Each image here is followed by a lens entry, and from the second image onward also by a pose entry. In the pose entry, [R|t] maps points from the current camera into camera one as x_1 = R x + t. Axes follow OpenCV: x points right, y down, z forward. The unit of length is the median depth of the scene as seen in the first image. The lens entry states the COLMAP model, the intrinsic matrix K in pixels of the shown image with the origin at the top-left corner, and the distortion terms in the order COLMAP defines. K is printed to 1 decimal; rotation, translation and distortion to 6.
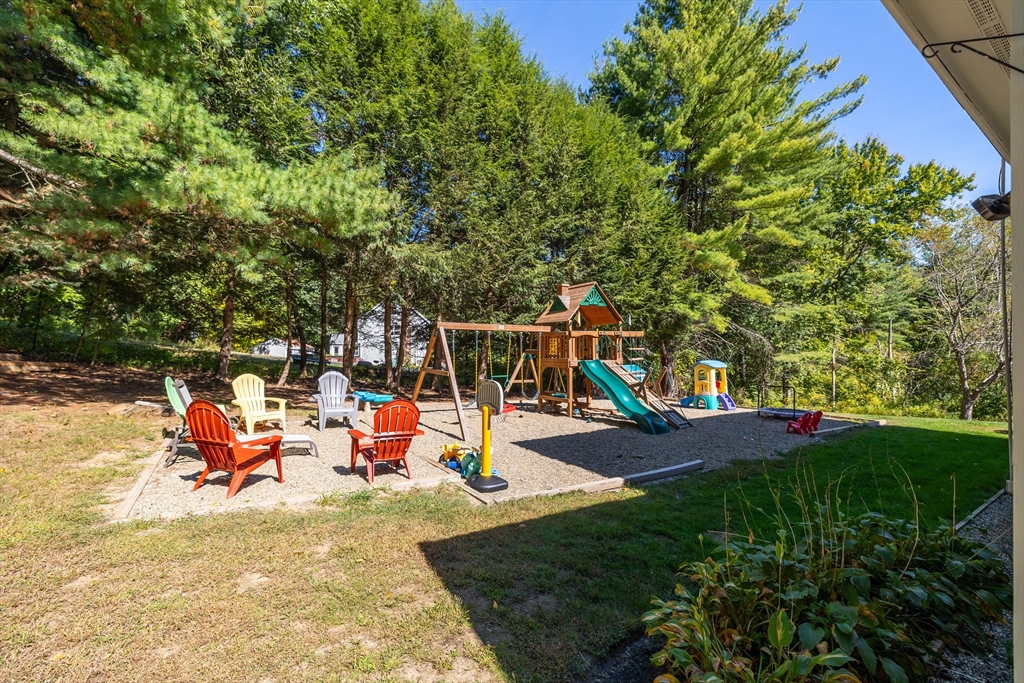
lens RADIAL K [[430.2, 0, 513.7], [0, 430.2, 342.5], [0, 0, 1]] dist [0.001539, 0.000362]
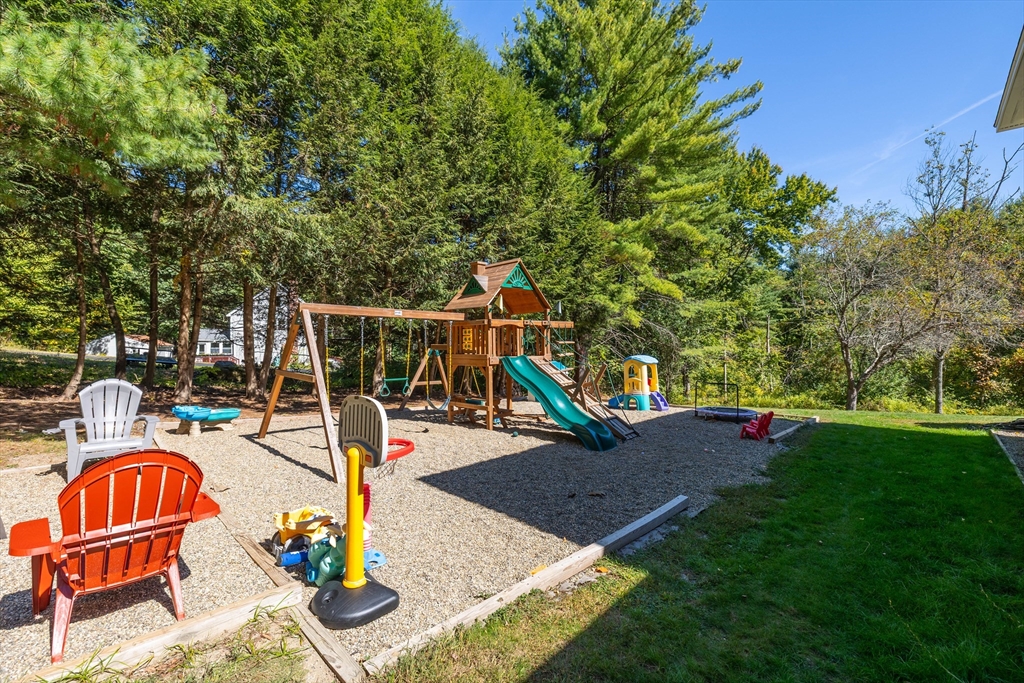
lens RADIAL K [[430.2, 0, 513.7], [0, 430.2, 342.5], [0, 0, 1]] dist [0.001539, 0.000362]
pose [[0.976499, -0.003367, 0.215497, 0.003533], [0.001717, 0.999968, 0.007841, 0.006159], [-0.215516, -0.007287, 0.976473, 0.149958]]
